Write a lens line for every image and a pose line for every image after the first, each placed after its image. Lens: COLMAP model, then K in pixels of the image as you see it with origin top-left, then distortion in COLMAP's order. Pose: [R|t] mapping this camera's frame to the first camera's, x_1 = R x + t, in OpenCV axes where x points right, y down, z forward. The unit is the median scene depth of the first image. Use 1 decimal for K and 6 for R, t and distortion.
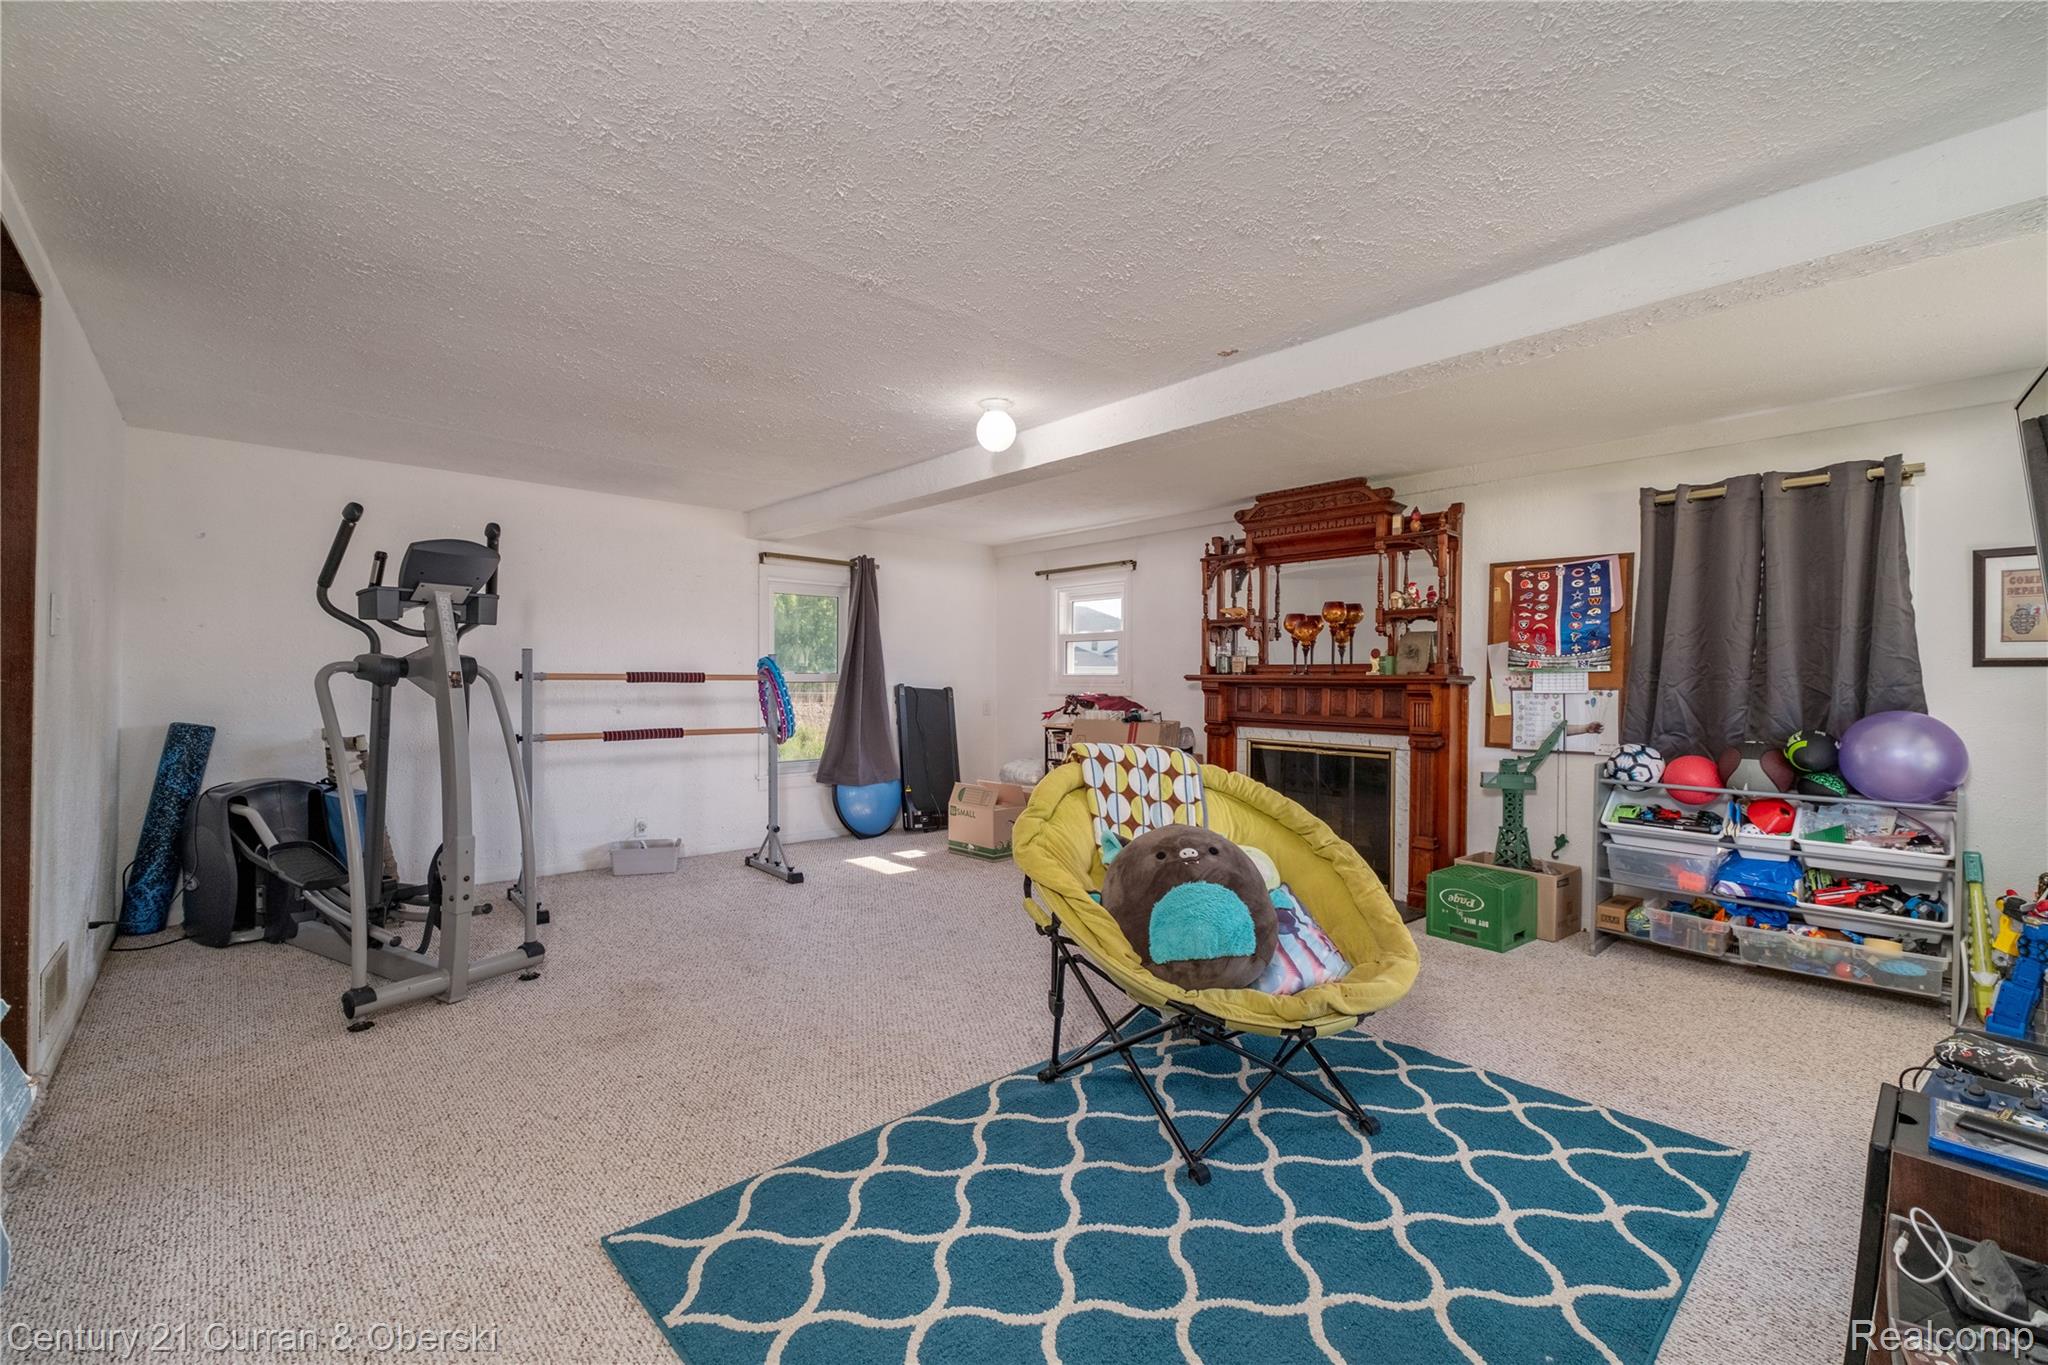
lens RADIAL K [[848.6, 0, 1009.6], [0, 848.6, 683.2], [0, 0, 1]] dist [-0.002264, 0.000082]
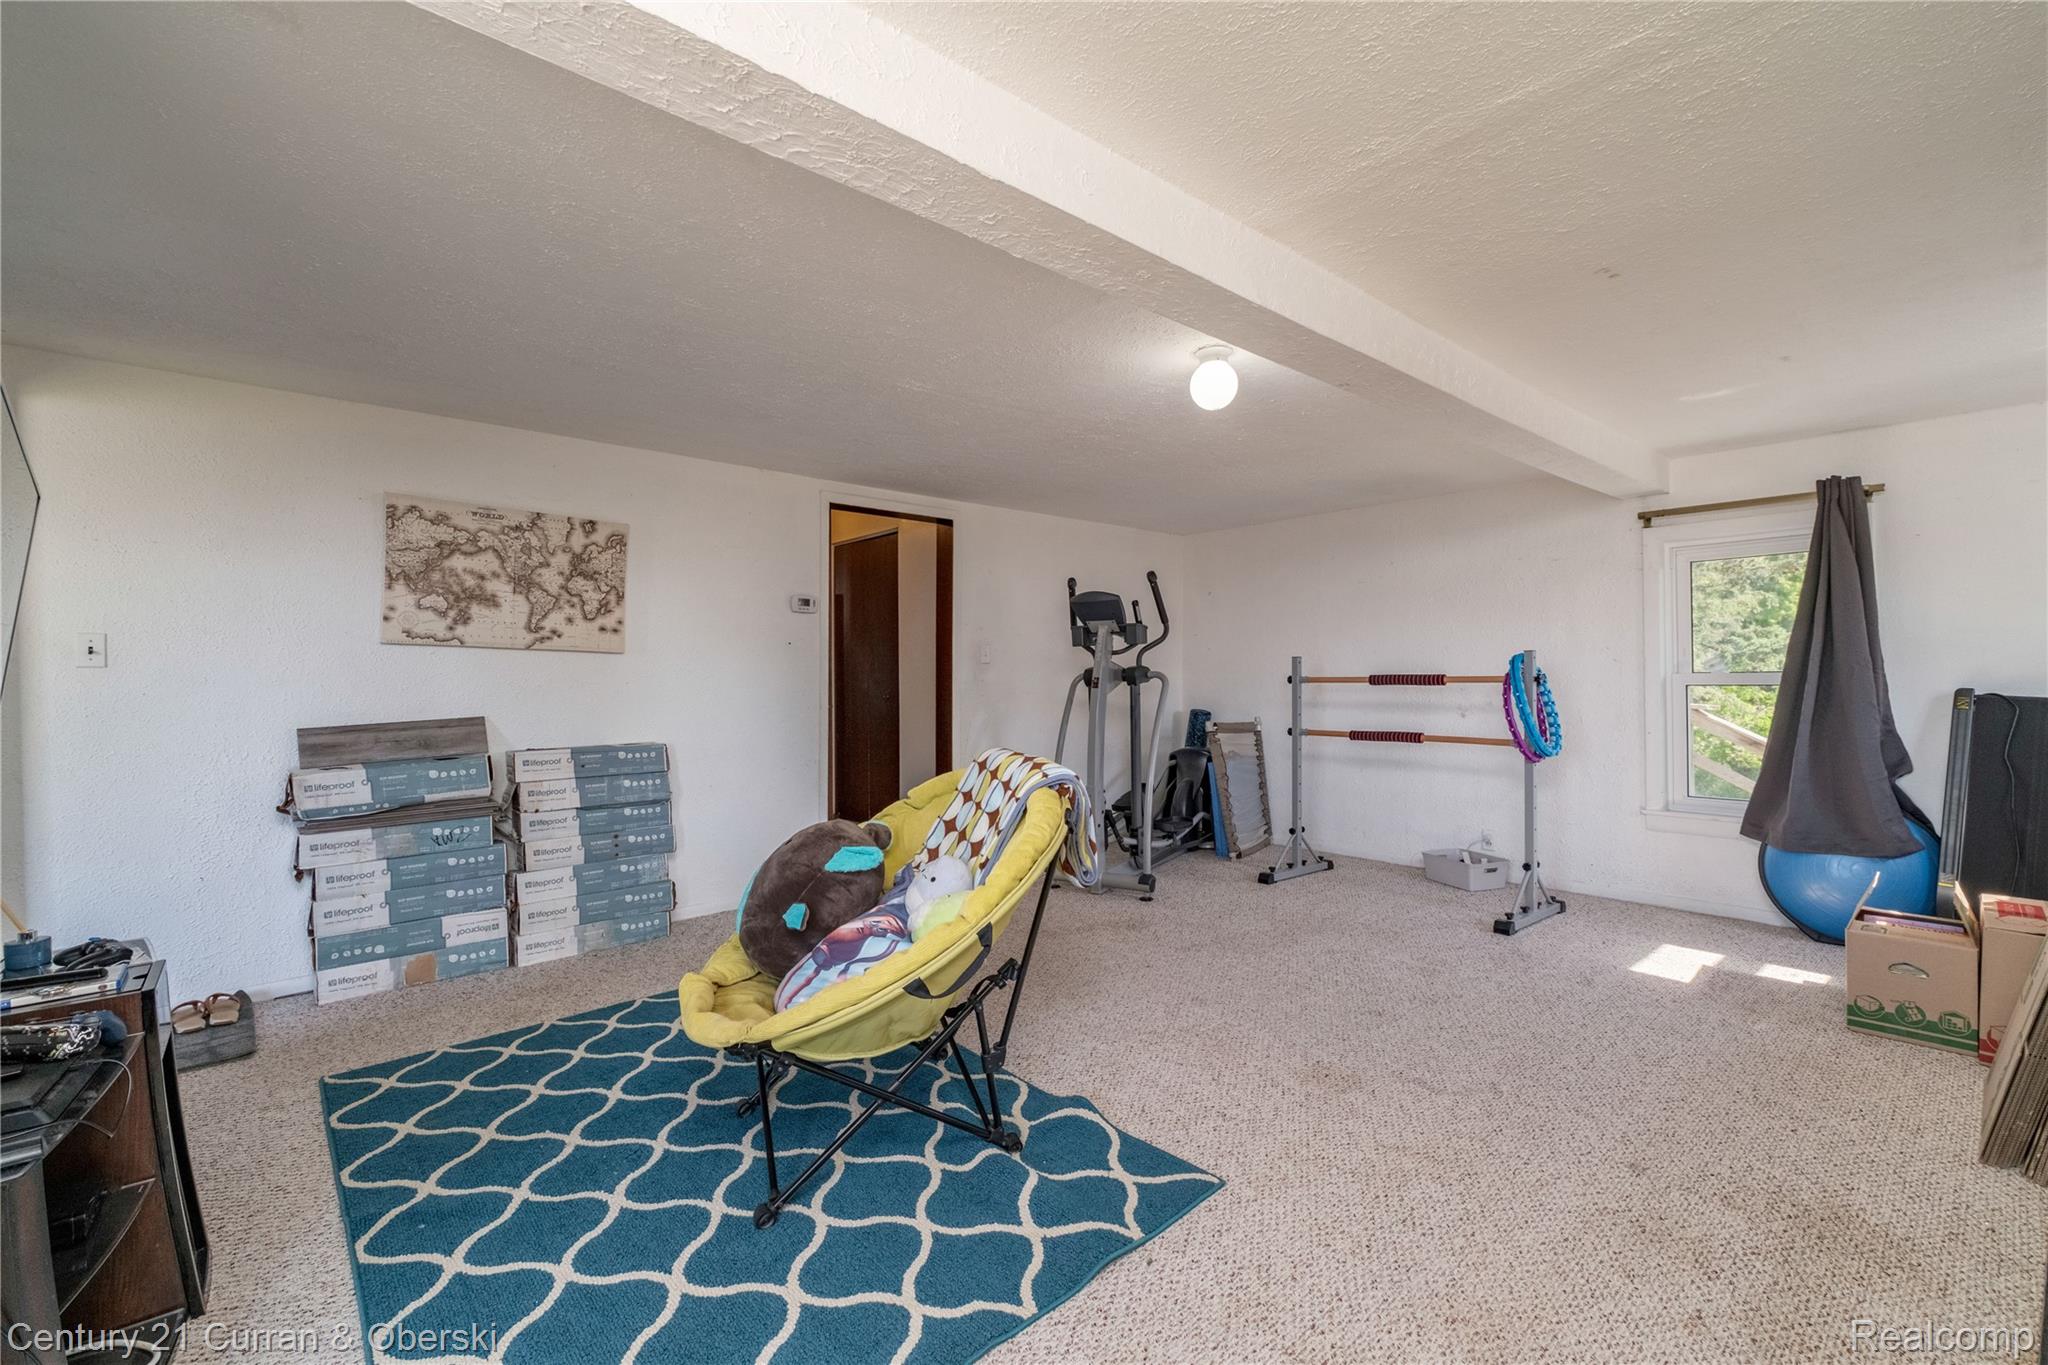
lens RADIAL K [[848.6, 0, 1009.7], [0, 848.6, 679.8], [0, 0, 1]] dist [-0.002264, 0.000082]
pose [[0.009317, -0.005750, -0.999940, 1.056657], [-0.001050, 0.999983, -0.005760, -0.001521], [0.999956, 0.001103, 0.009311, 1.006496]]
